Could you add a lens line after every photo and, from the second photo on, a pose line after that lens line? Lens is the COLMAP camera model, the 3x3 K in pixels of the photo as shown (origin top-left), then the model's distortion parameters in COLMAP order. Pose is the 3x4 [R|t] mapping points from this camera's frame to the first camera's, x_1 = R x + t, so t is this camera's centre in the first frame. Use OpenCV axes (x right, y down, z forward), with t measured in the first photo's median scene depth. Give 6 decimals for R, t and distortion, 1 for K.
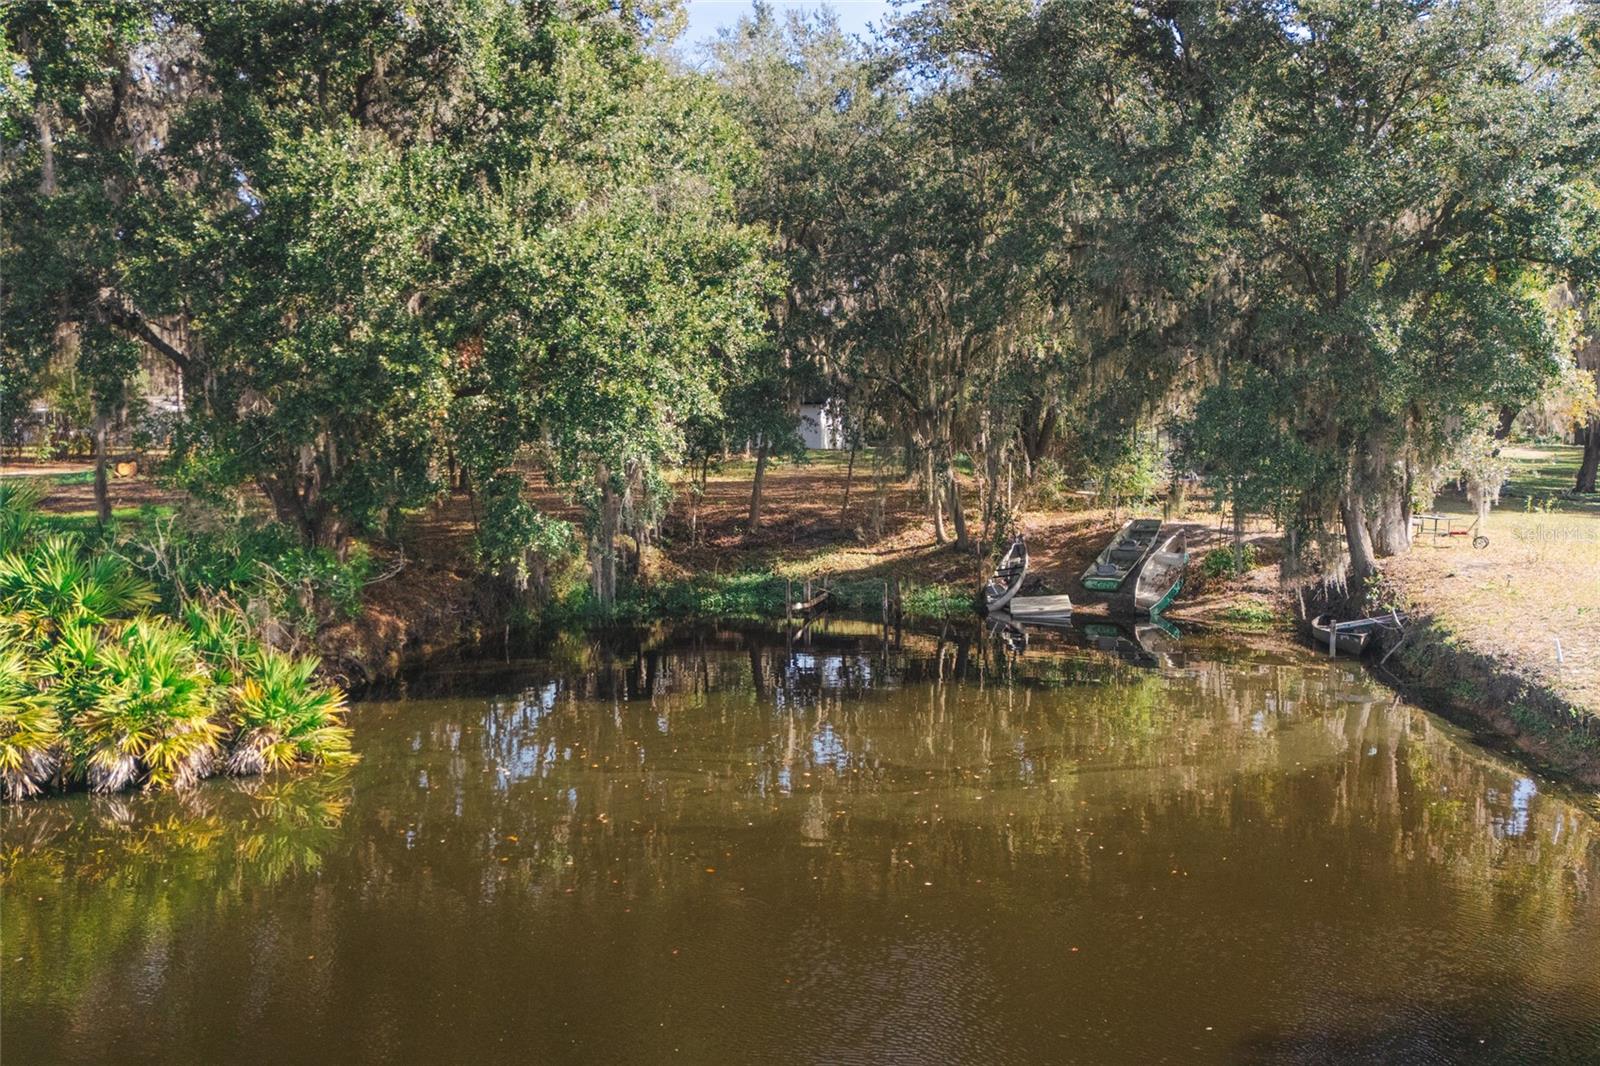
lens RADIAL K [[1400.9, 0, 800.0], [0, 1400.9, 533.0], [0, 0, 1]] dist [0.035115, -0.005669]
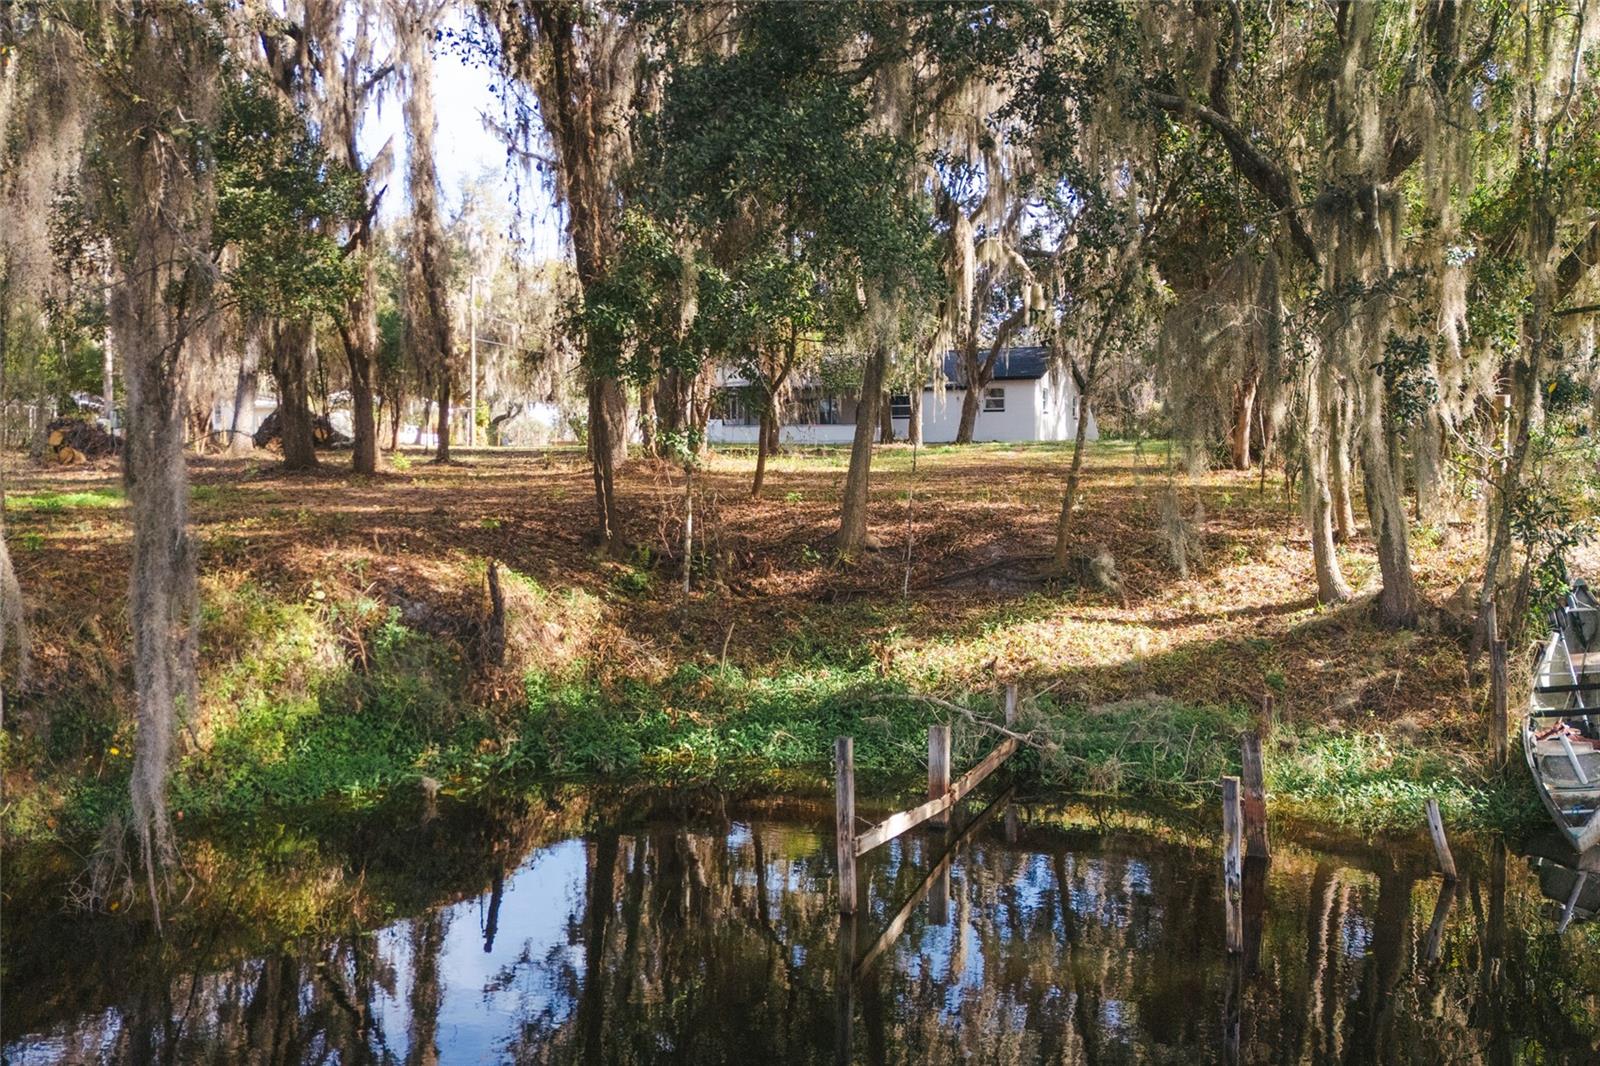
lens RADIAL K [[1400.9, 0, 800.0], [0, 1400.9, 533.0], [0, 0, 1]] dist [0.035115, -0.005669]
pose [[0.987562, 0.016095, -0.156405, 0.019360], [-0.019920, 0.999539, -0.022920, 0.000726], [0.155964, 0.025750, 0.987427, 0.607015]]
